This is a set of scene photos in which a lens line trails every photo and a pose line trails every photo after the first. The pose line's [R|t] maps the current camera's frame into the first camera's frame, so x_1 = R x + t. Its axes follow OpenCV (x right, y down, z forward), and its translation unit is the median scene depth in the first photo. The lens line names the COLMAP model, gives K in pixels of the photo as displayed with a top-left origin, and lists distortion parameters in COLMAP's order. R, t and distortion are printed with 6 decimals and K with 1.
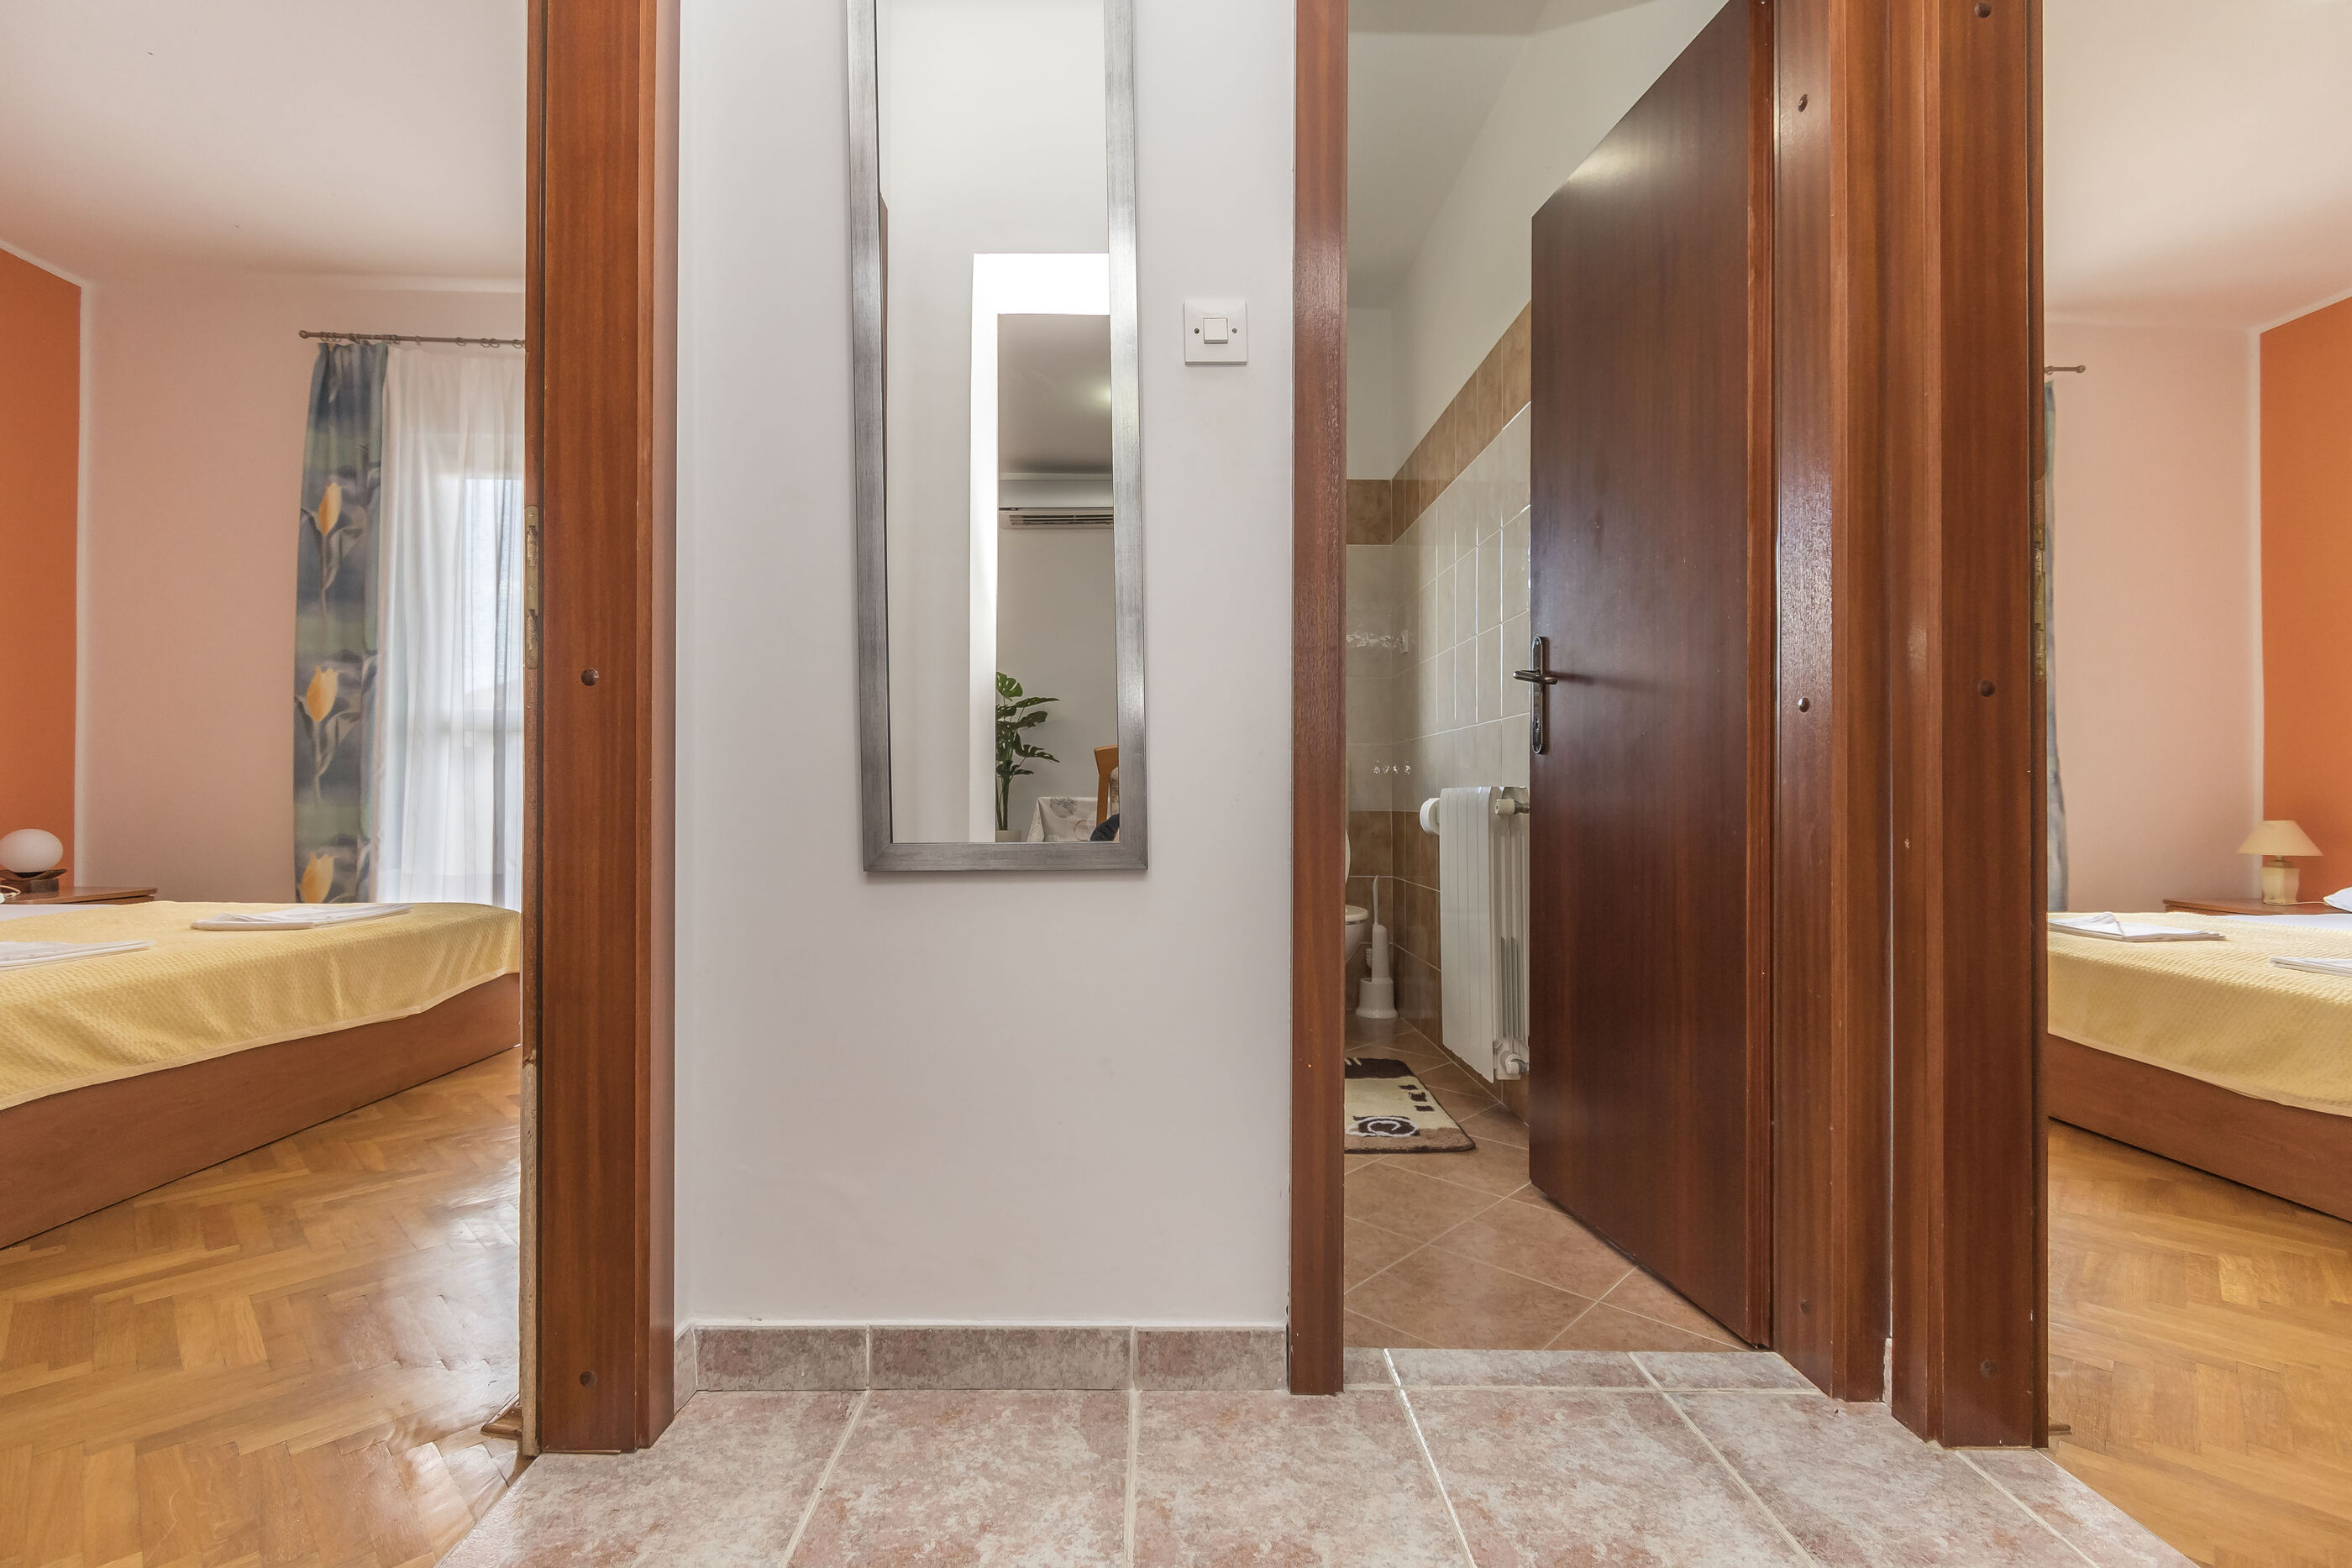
lens RADIAL K [[1032.9, 0, 1172.4], [0, 1032.9, 797.5], [0, 0, 1]] dist [0.002373, -0.000041]
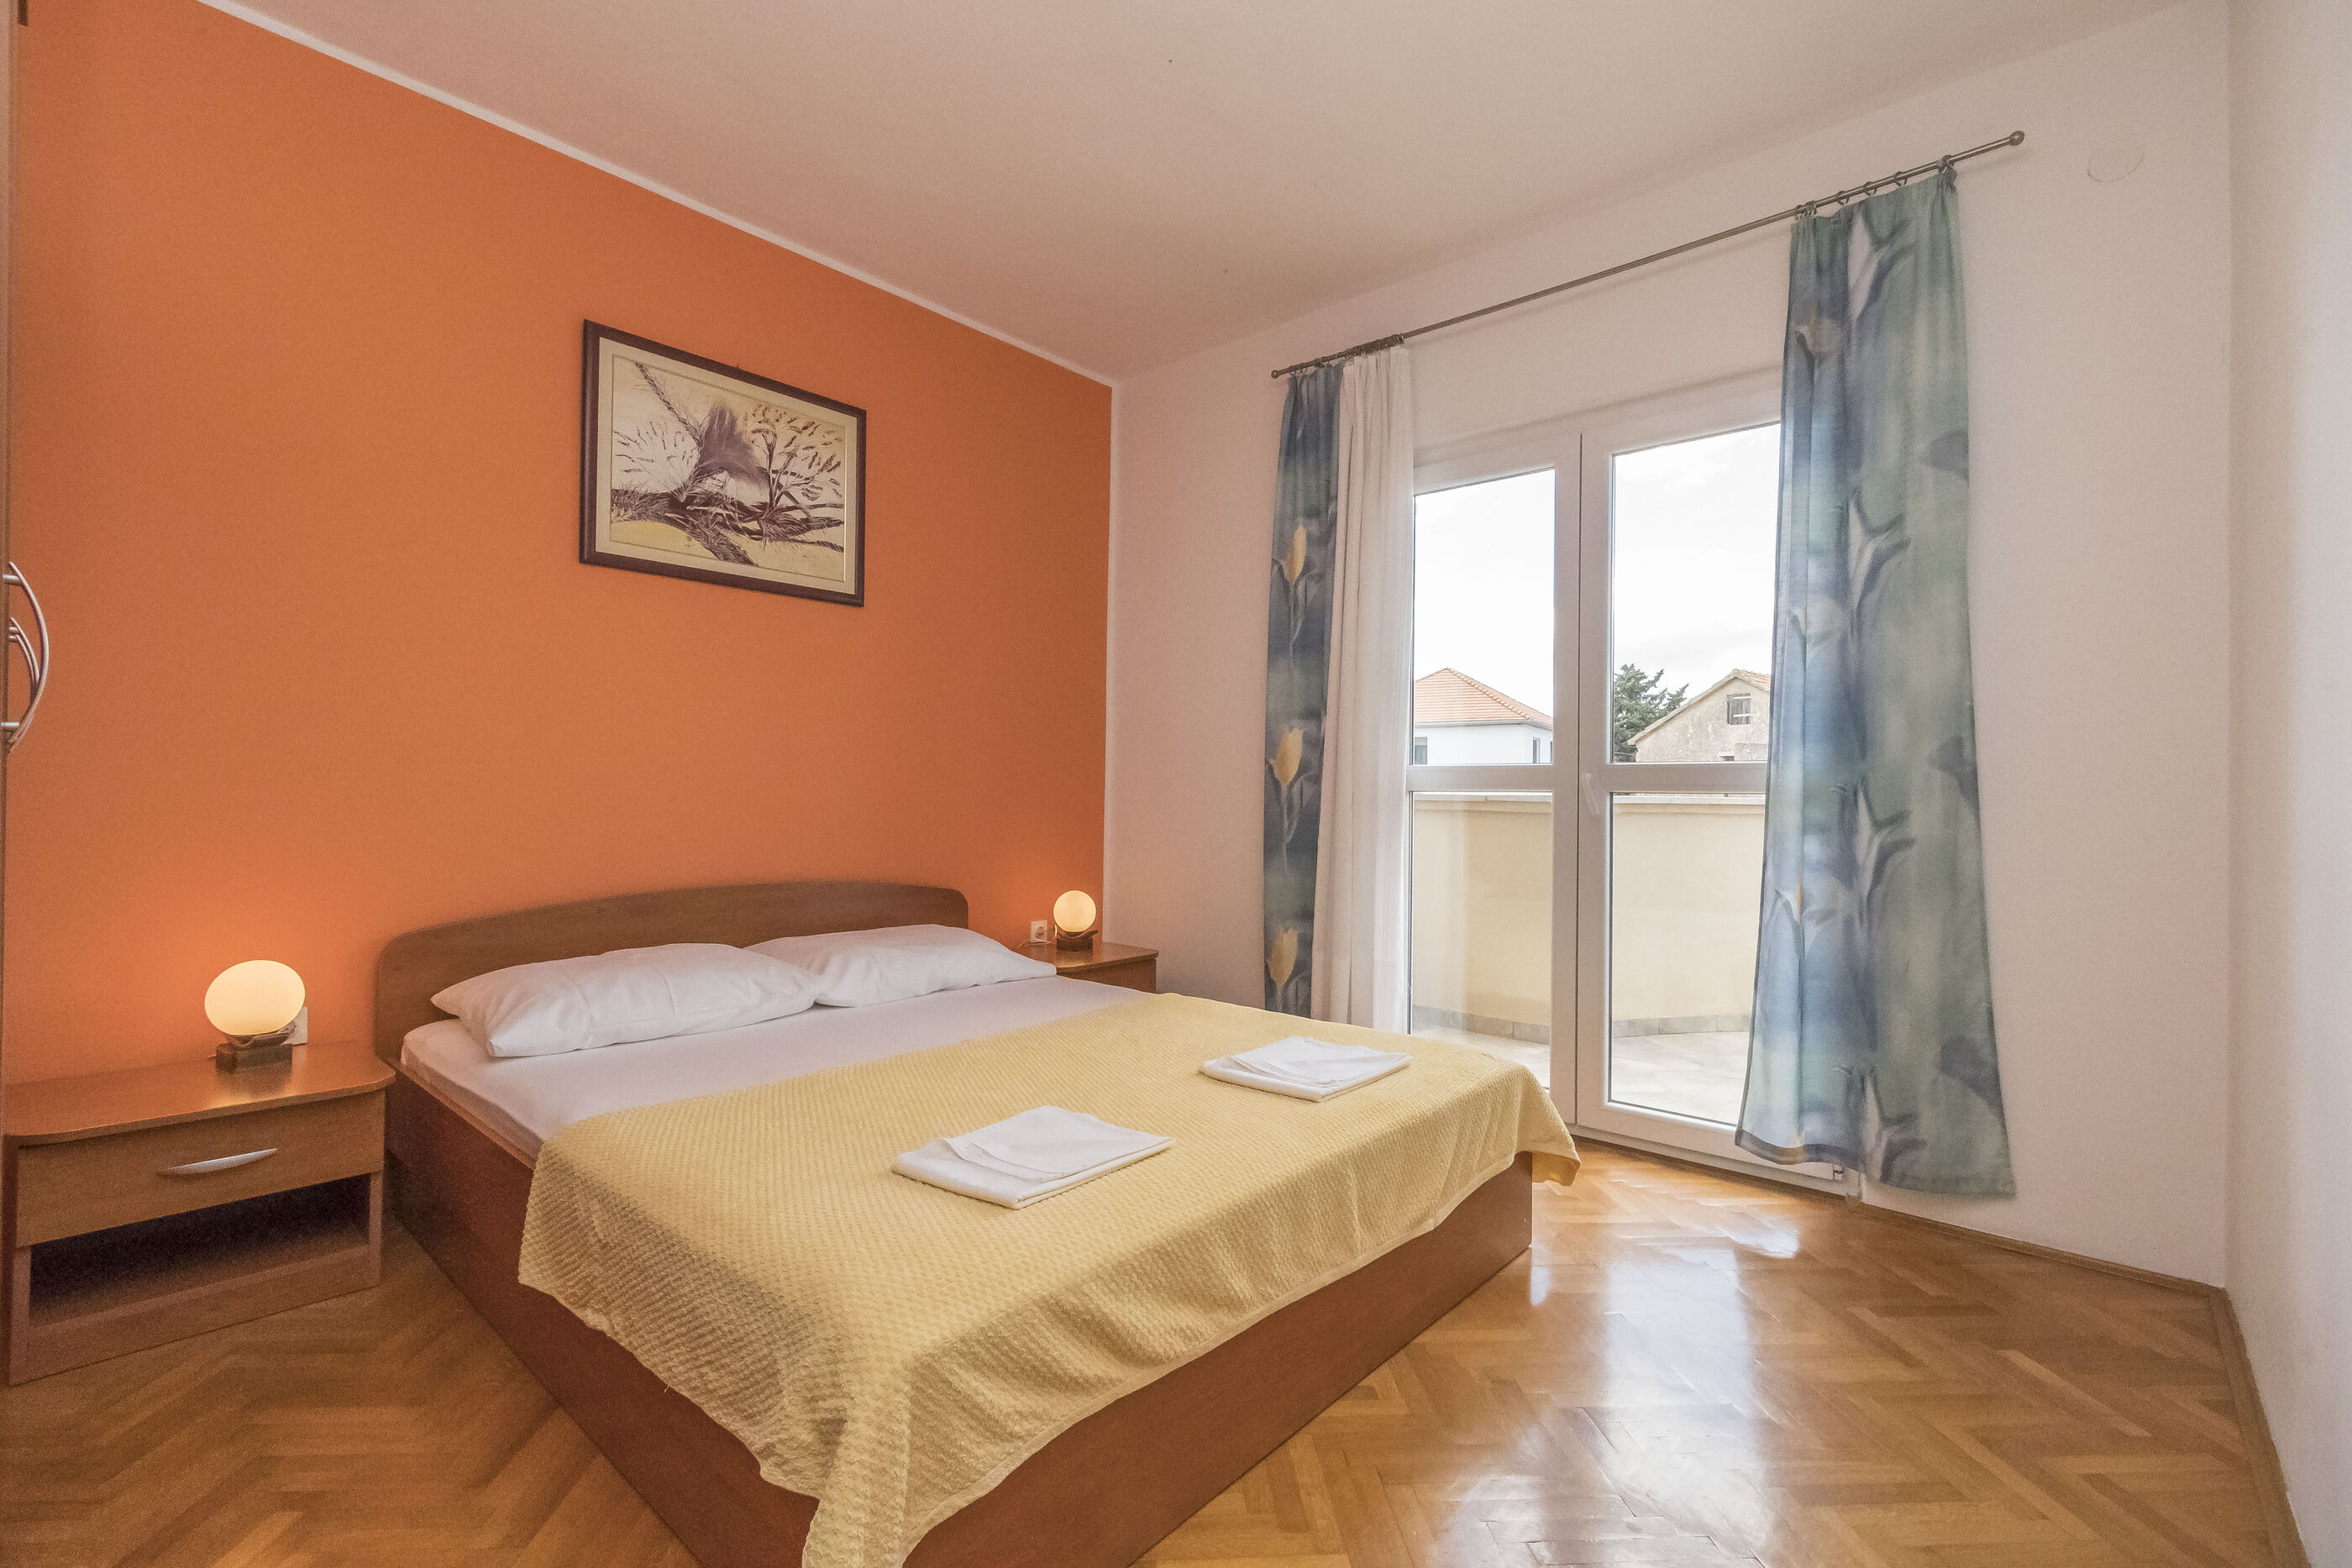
lens RADIAL K [[1032.9, 0, 1176.8], [0, 1032.9, 789.8], [0, 0, 1]] dist [0.002373, -0.000041]
pose [[0.733232, 0.000110, -0.679979, -0.265847], [-0.004670, 0.999977, -0.004873, -0.064237], [0.679963, 0.006748, 0.733216, 0.252941]]
